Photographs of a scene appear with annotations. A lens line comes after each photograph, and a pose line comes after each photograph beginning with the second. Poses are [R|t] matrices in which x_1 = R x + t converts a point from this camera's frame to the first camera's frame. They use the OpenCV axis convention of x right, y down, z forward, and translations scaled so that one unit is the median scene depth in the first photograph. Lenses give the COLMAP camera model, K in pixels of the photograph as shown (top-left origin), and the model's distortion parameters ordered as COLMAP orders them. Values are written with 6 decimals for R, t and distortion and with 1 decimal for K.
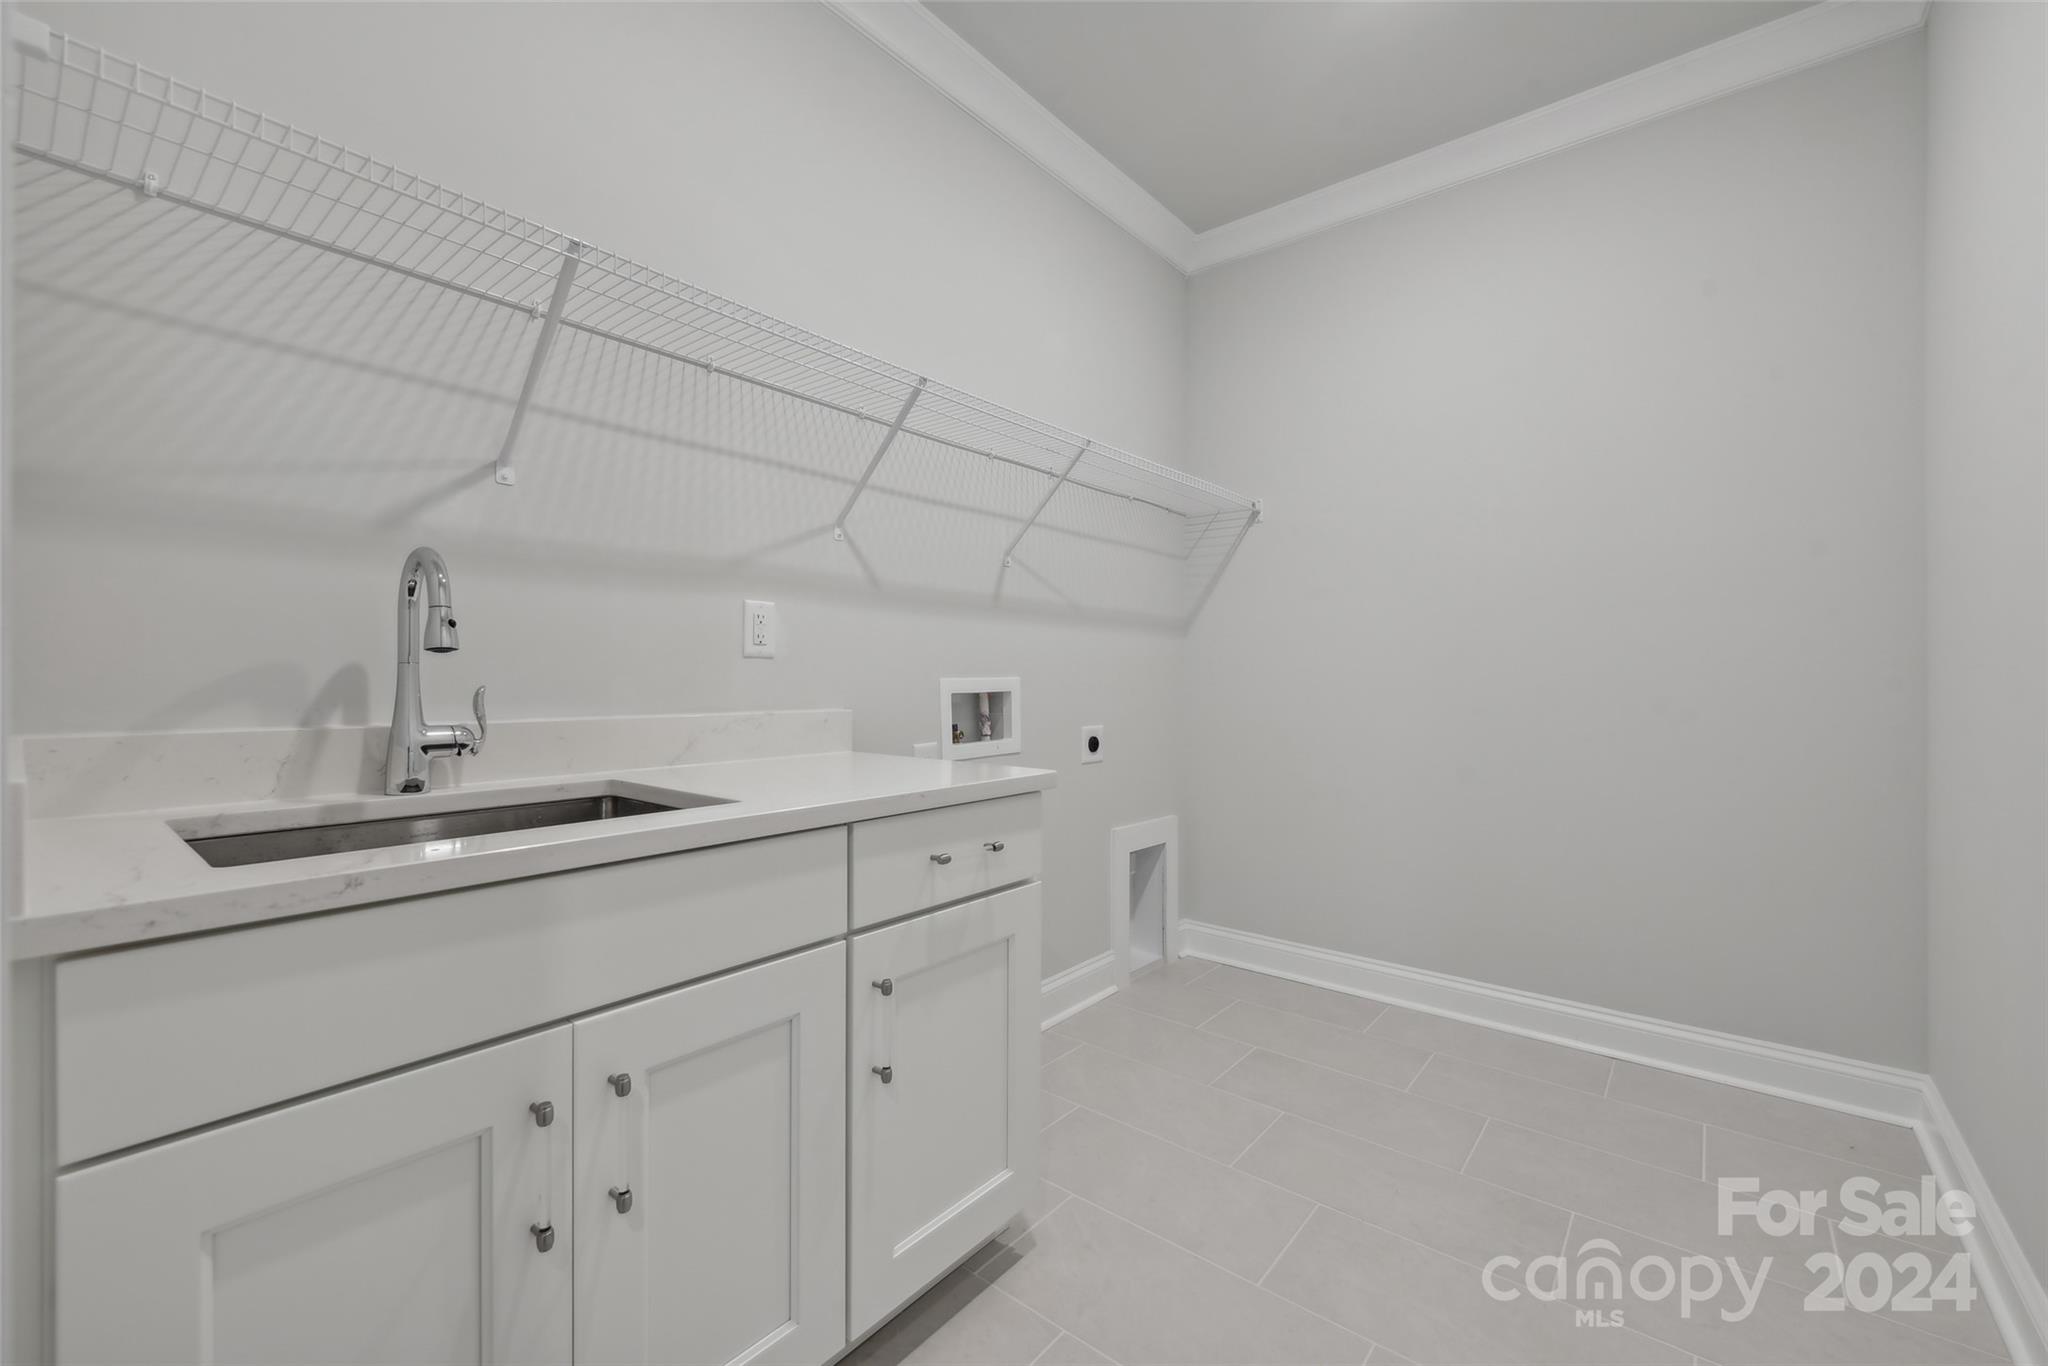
lens RADIAL K [[855.0, 0, 1019.9], [0, 855.0, 677.4], [0, 0, 1]] dist [-0.012753, -0.001618]
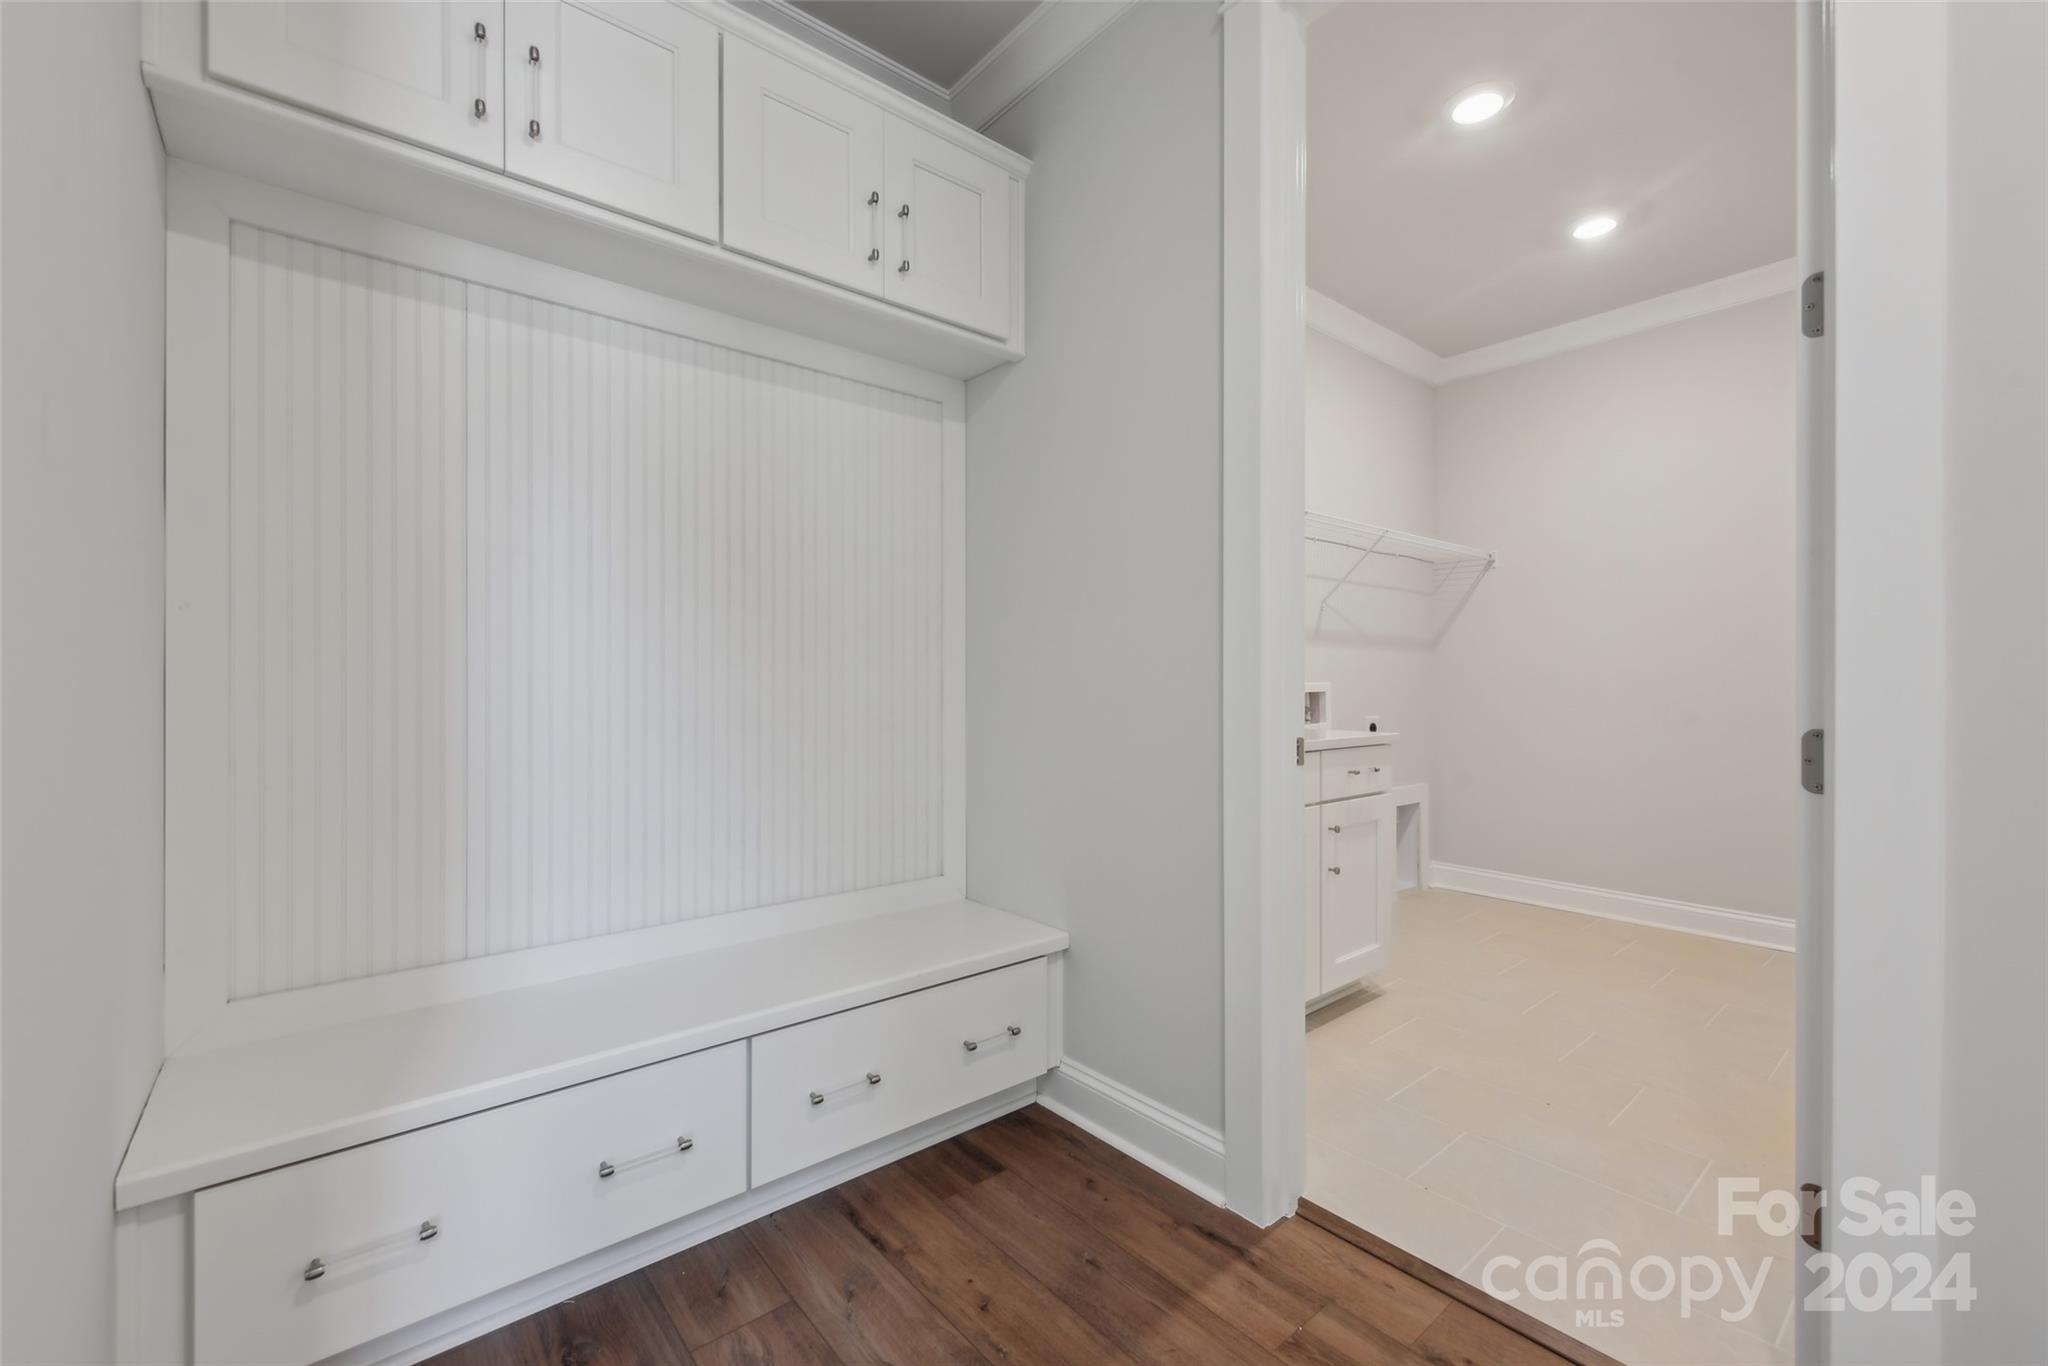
lens RADIAL K [[855.0, 0, 1030.9], [0, 855.0, 683.3], [0, 0, 1]] dist [-0.012753, -0.001618]
pose [[0.983783, -0.002832, -0.179338, -0.220942], [0.002923, 0.999996, 0.000245, -0.000171], [0.179337, -0.000765, 0.983787, -0.511155]]
